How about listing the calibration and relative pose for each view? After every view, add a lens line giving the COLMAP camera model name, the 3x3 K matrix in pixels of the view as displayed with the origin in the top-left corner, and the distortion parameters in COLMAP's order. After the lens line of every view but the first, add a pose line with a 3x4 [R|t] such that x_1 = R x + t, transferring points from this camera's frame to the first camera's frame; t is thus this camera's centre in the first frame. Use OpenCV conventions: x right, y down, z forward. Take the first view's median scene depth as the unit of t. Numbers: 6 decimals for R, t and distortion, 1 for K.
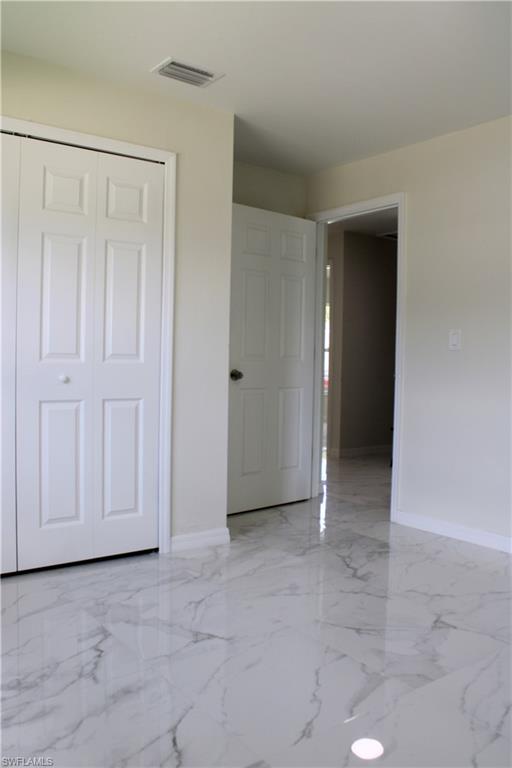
lens RADIAL K [[641.3, 0, 256.0], [0, 641.3, 384.0], [0, 0, 1]] dist [-0.147931, 0.152176]
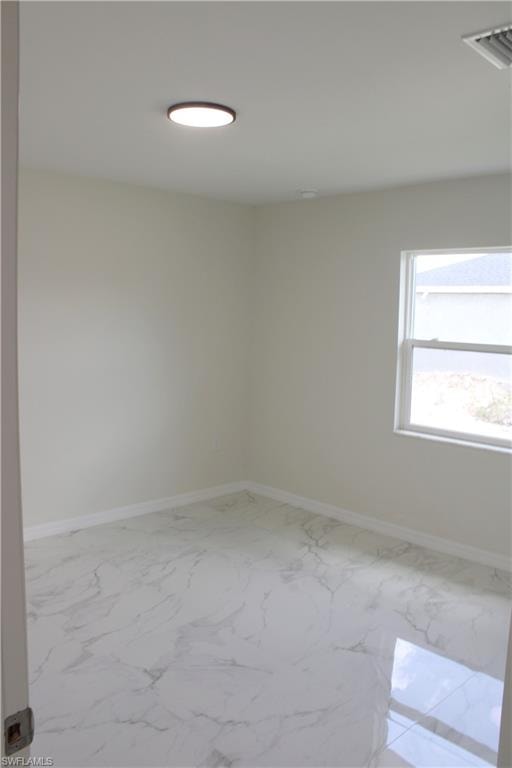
lens RADIAL K [[641.3, 0, 256.0], [0, 641.3, 384.0], [0, 0, 1]] dist [-0.147931, 0.152176]
pose [[-0.989912, -0.030660, -0.138323, 0.309353], [-0.050478, 0.988560, 0.142133, -0.288680], [0.132383, 0.147681, -0.980135, 2.140044]]
